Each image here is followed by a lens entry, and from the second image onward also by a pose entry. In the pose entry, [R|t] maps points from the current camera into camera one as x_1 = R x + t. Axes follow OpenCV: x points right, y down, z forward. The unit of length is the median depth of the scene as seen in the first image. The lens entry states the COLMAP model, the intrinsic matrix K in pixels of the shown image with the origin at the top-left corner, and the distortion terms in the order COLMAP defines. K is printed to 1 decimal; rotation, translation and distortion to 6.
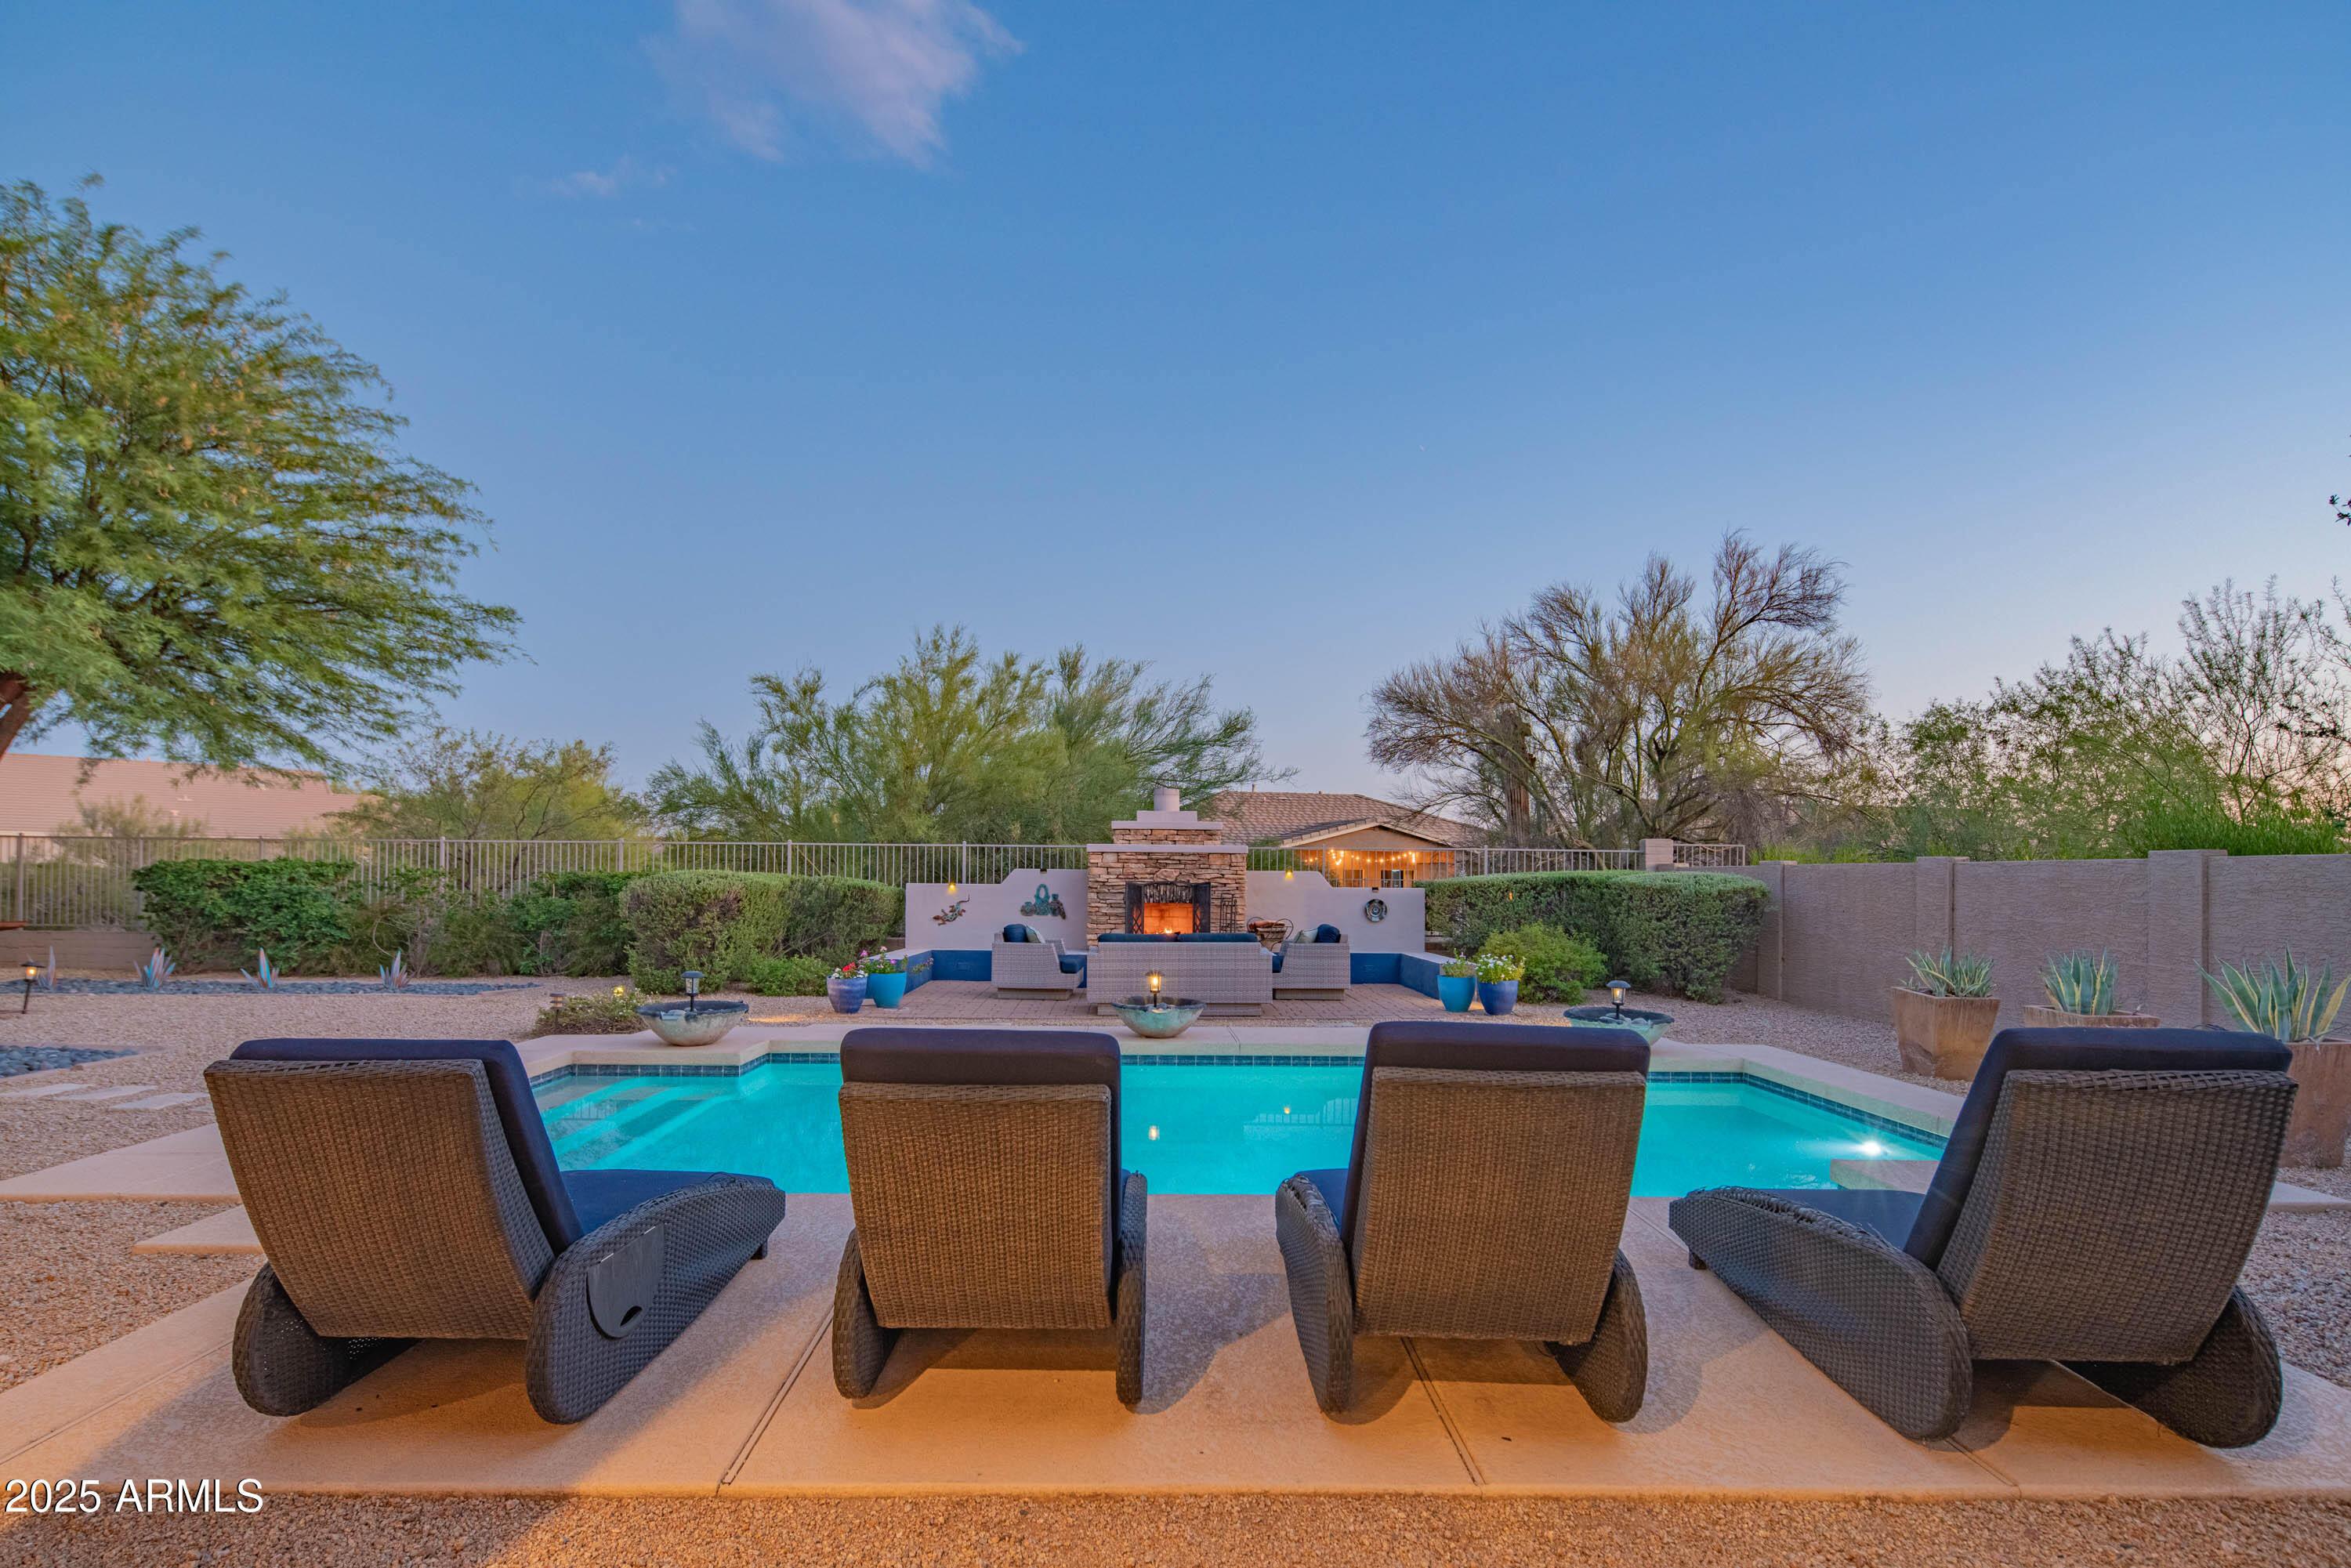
lens RADIAL K [[1133.3, 0, 1168.5], [0, 1133.3, 876.2], [0, 0, 1]] dist [-0.000125, 0.000116]
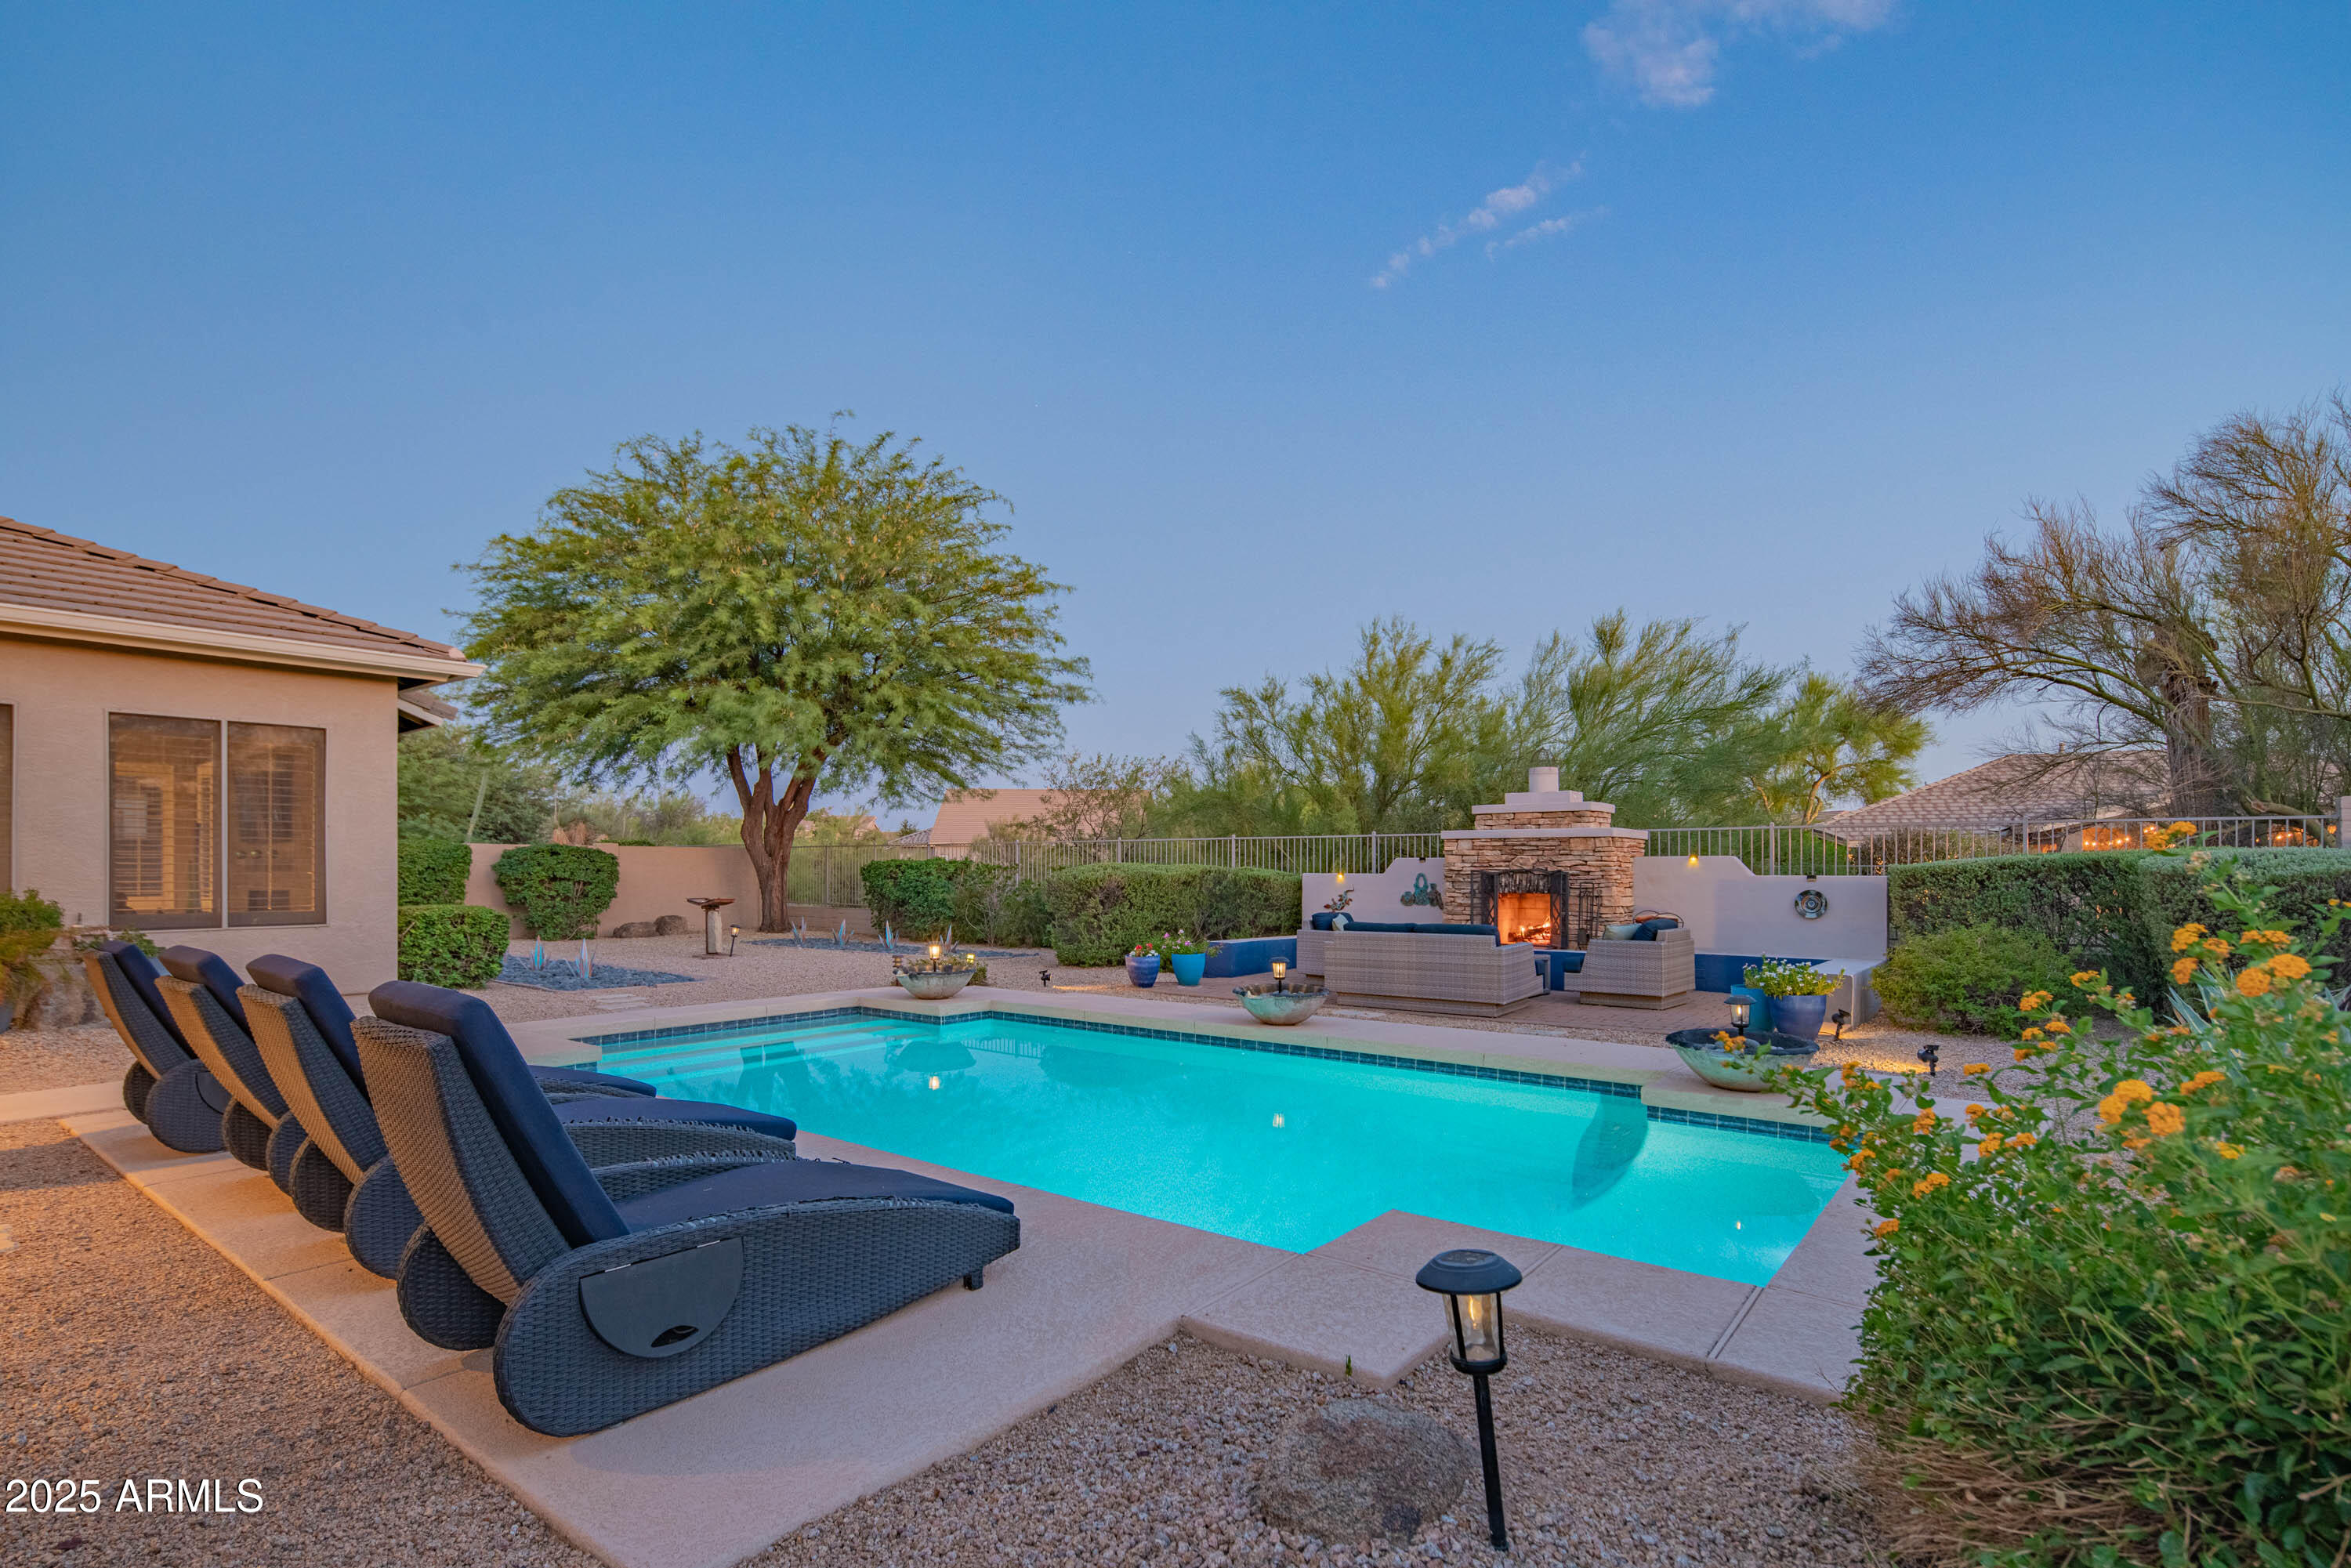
lens RADIAL K [[1133.3, 0, 1168.5], [0, 1133.3, 876.2], [0, 0, 1]] dist [-0.000125, 0.000116]
pose [[0.769391, -0.004261, -0.638764, 0.353982], [0.007149, 0.999973, 0.001940, 0.006148], [0.638738, -0.006059, 0.769400, 0.112576]]
